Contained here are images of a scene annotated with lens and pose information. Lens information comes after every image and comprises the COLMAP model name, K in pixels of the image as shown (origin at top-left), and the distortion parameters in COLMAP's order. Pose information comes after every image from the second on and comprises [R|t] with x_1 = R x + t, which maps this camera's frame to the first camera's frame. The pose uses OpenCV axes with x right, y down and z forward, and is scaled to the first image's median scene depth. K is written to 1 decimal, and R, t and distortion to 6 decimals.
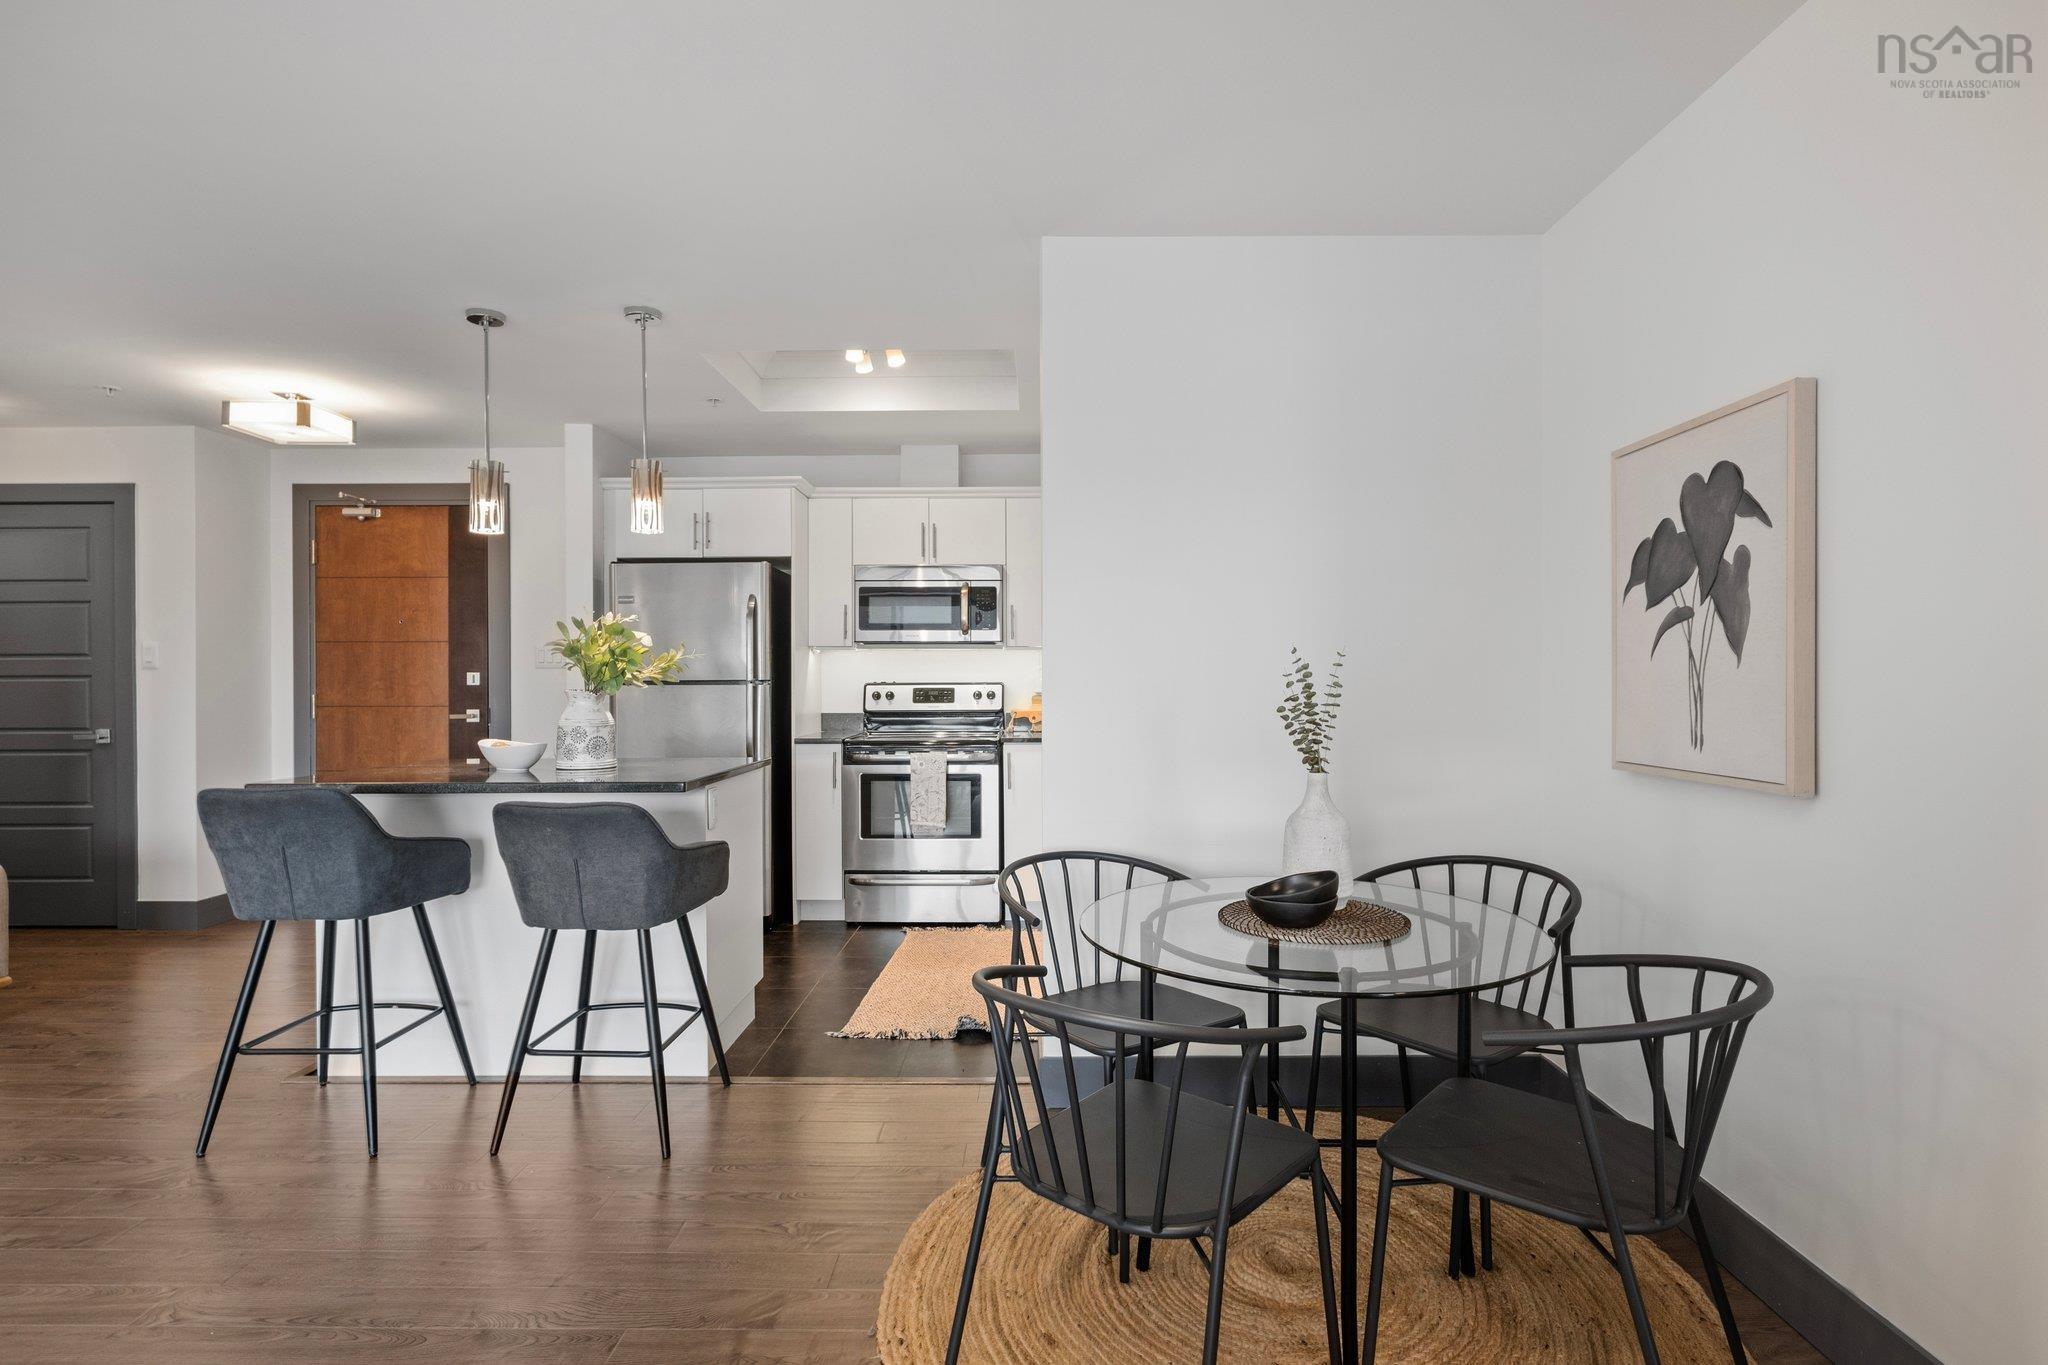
lens RADIAL K [[1026.0, 0, 1024.0], [0, 1026.0, 682.5], [0, 0, 1]] dist [-0.000904, 0.000864]
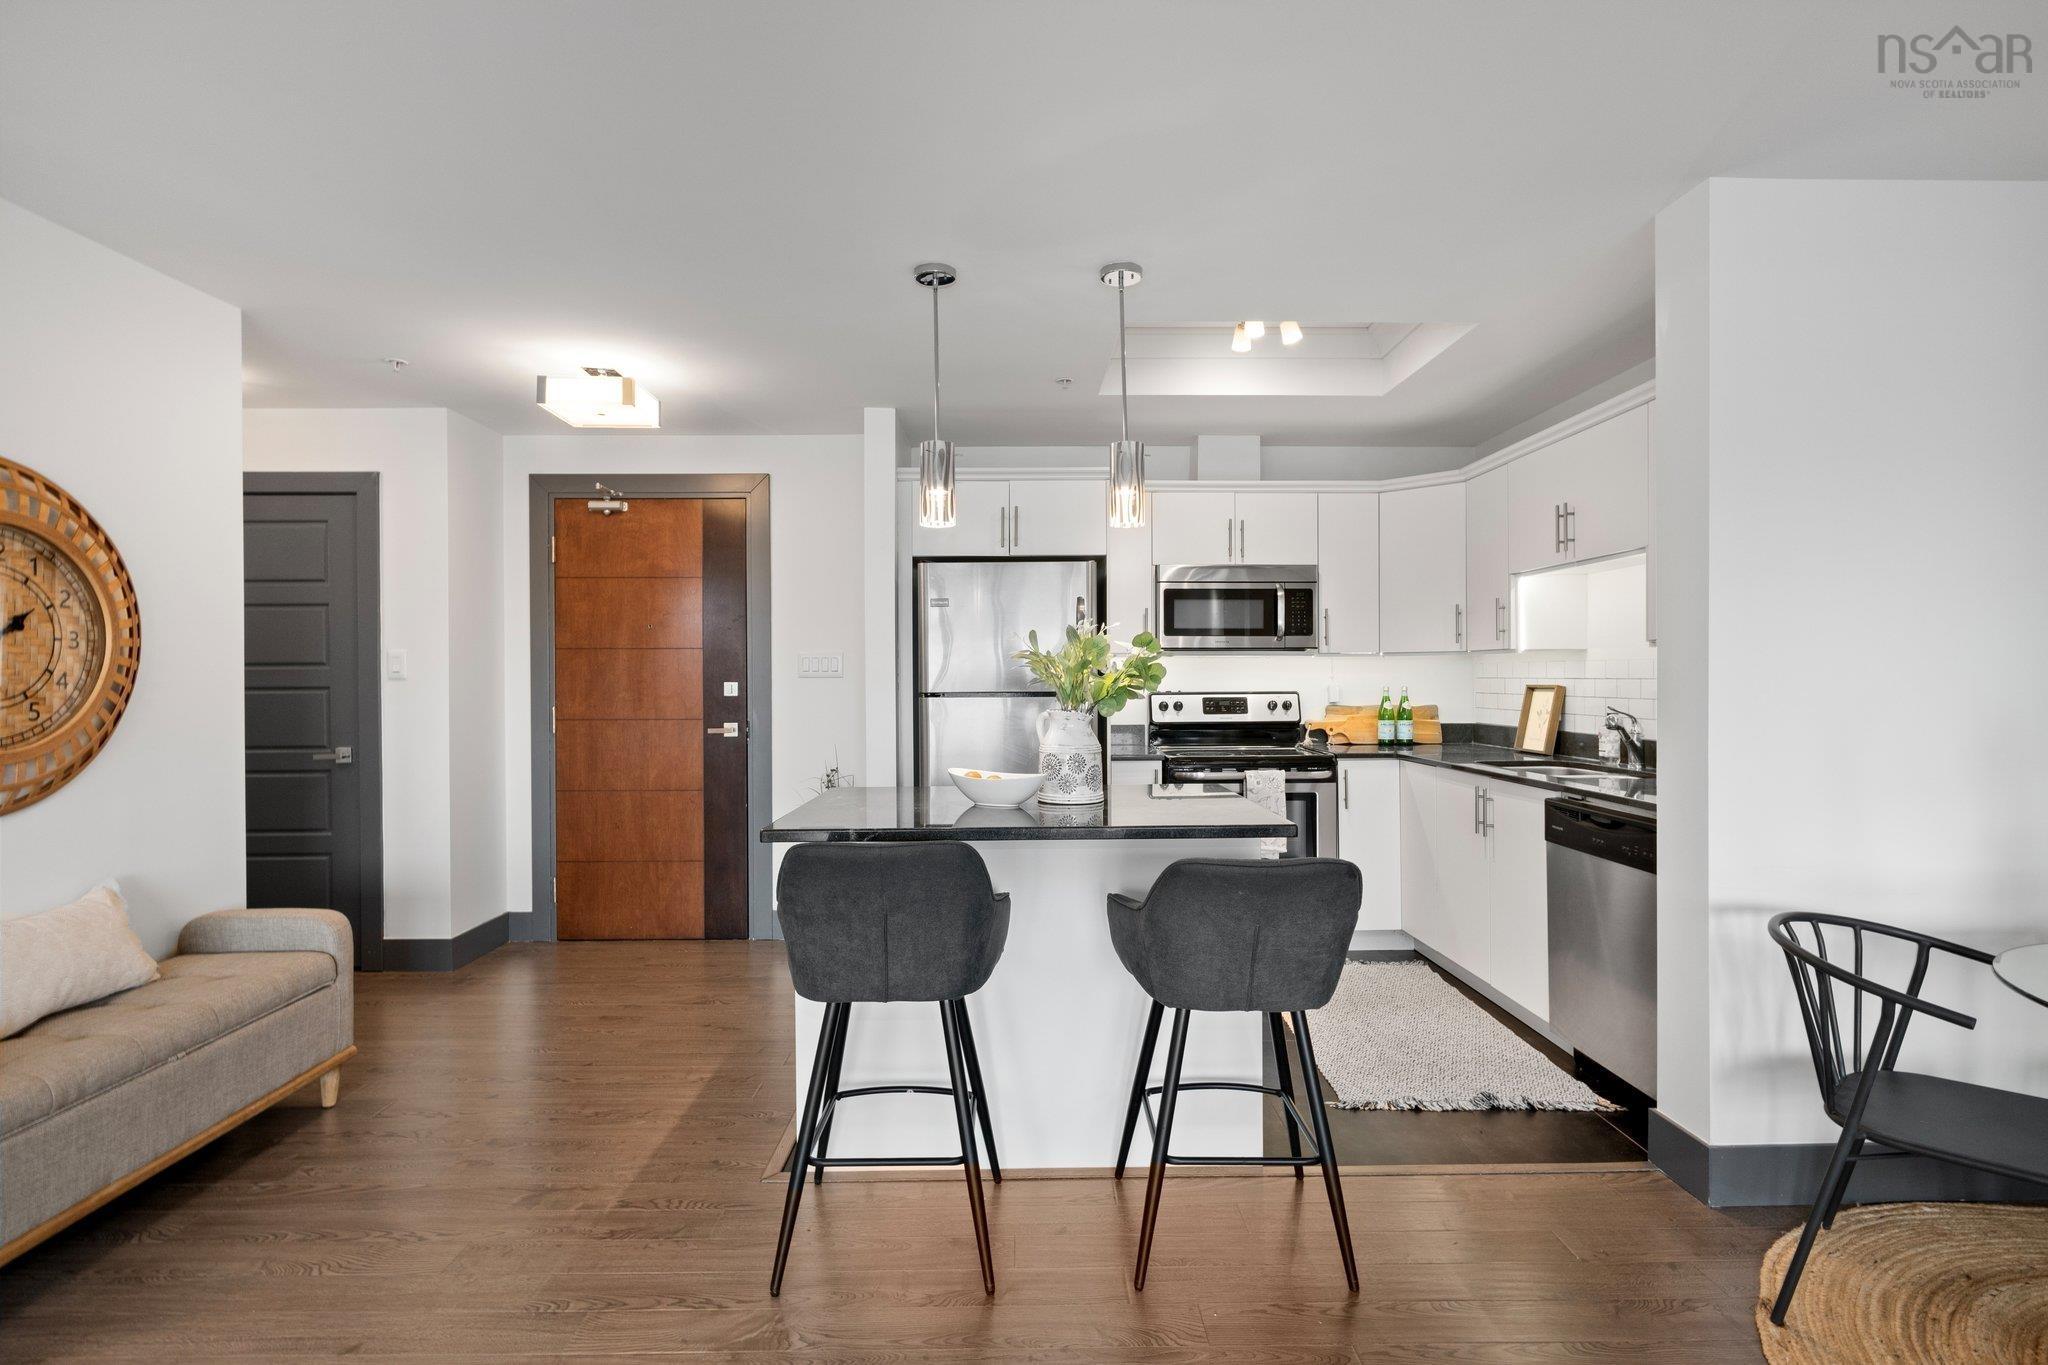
lens RADIAL K [[1005.9, 0, 1027.7], [0, 1005.9, 680.2], [0, 0, 1]] dist [-0.003475, 0.002124]
pose [[0.999525, -0.001449, 0.030773, -0.326616], [0.001480, 0.999998, -0.000983, -0.011078], [-0.030771, 0.001028, 0.999526, 0.108242]]
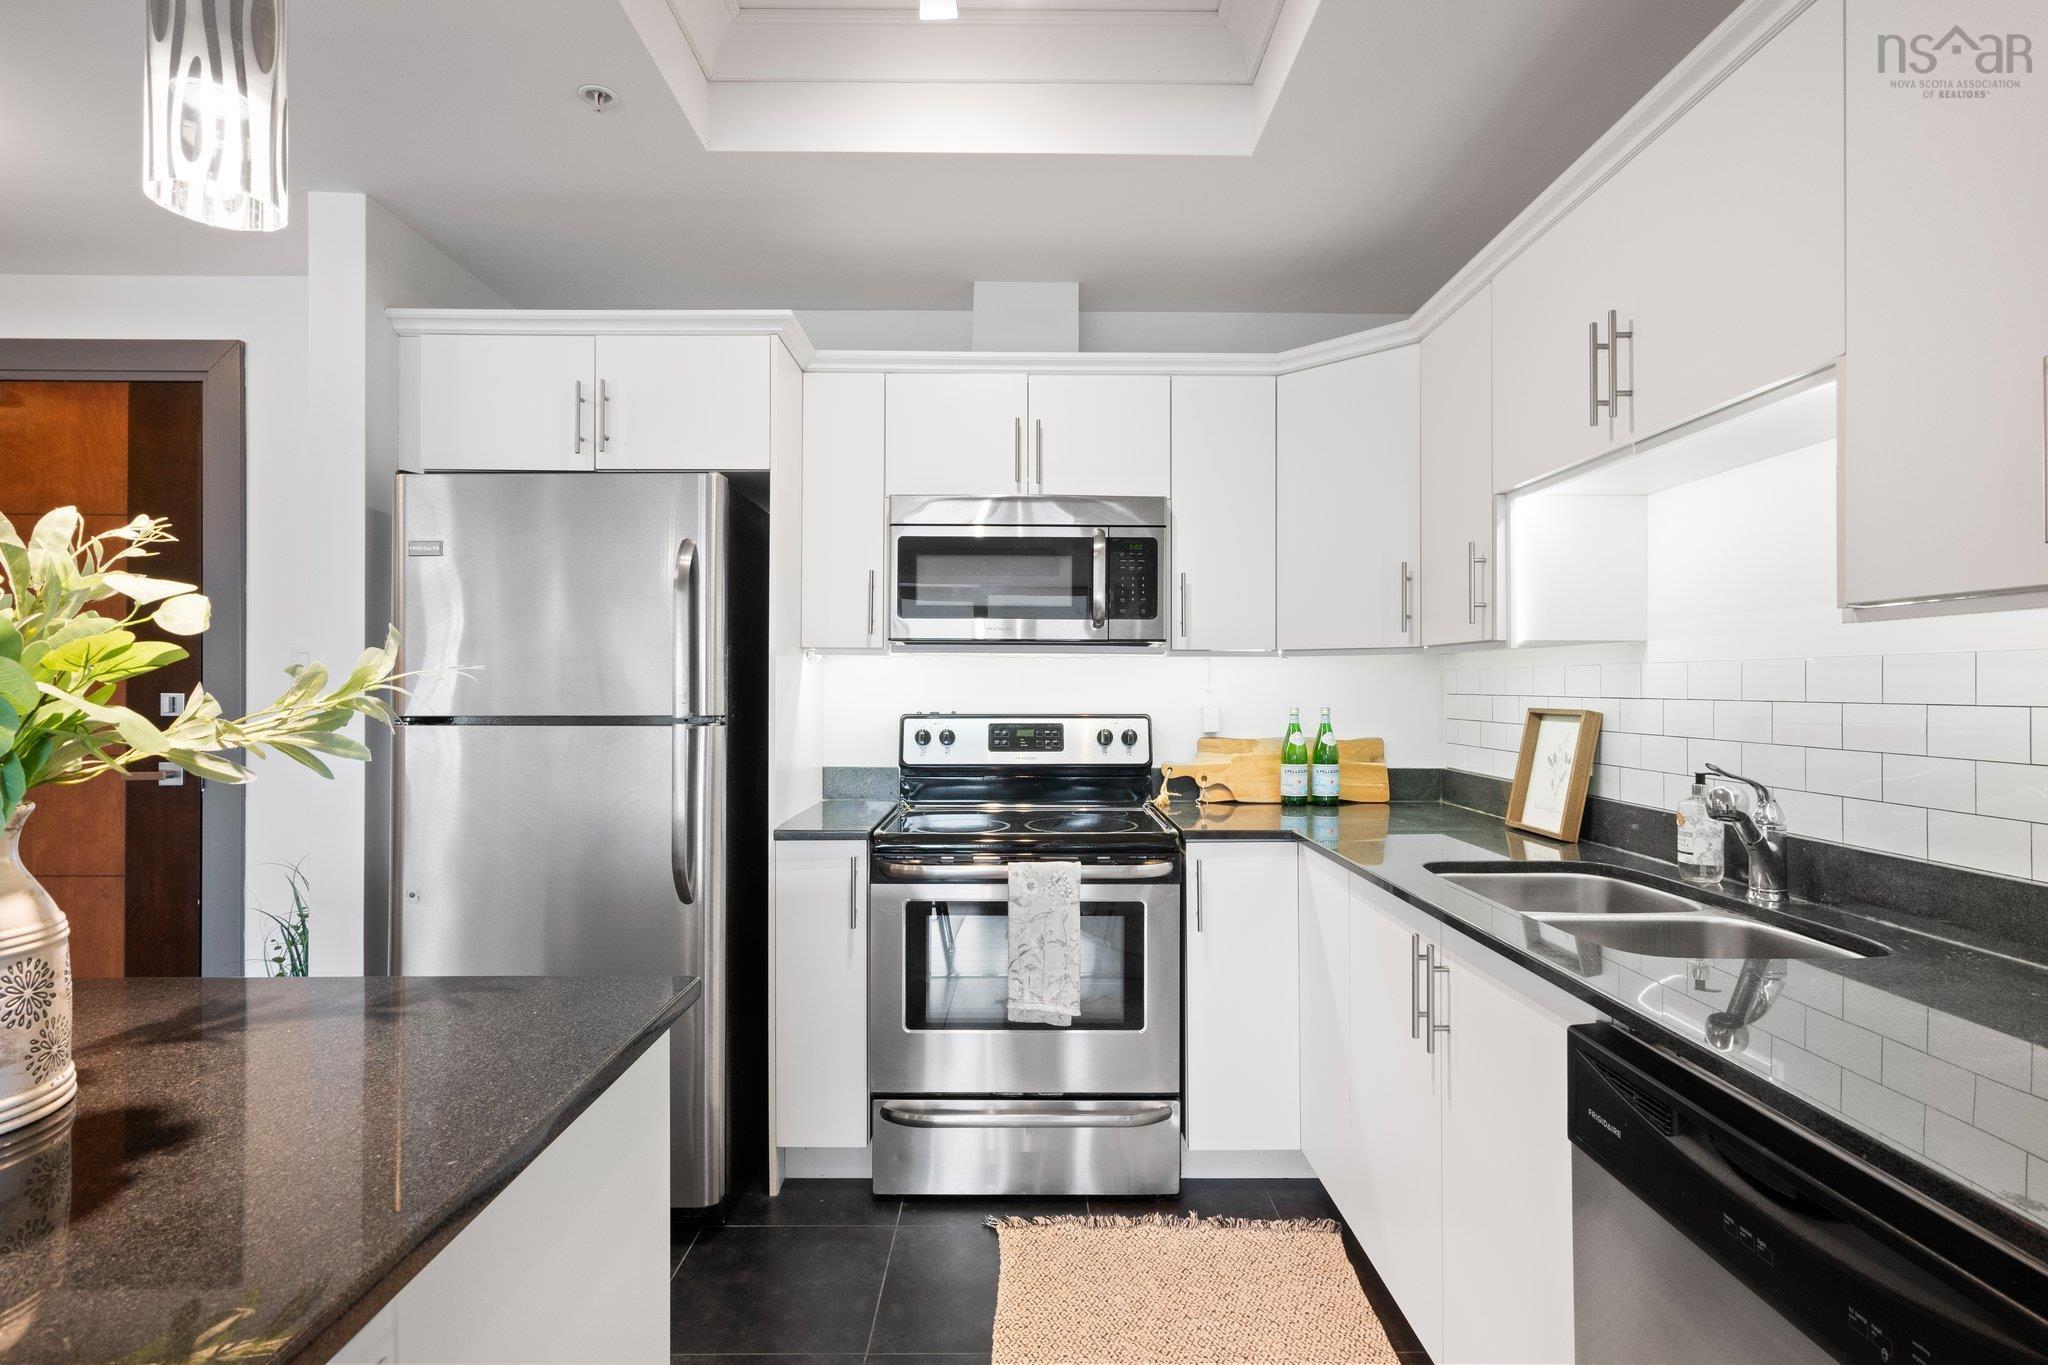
lens RADIAL K [[1013.4, 0, 1024.0], [0, 1013.4, 682.5], [0, 0, 1]] dist [-0.001135, 0.001432]
pose [[0.999770, 0.005185, 0.020799, -0.111790], [-0.005054, 0.999967, -0.006354, -0.015282], [-0.020831, 0.006247, 0.999763, 0.500172]]
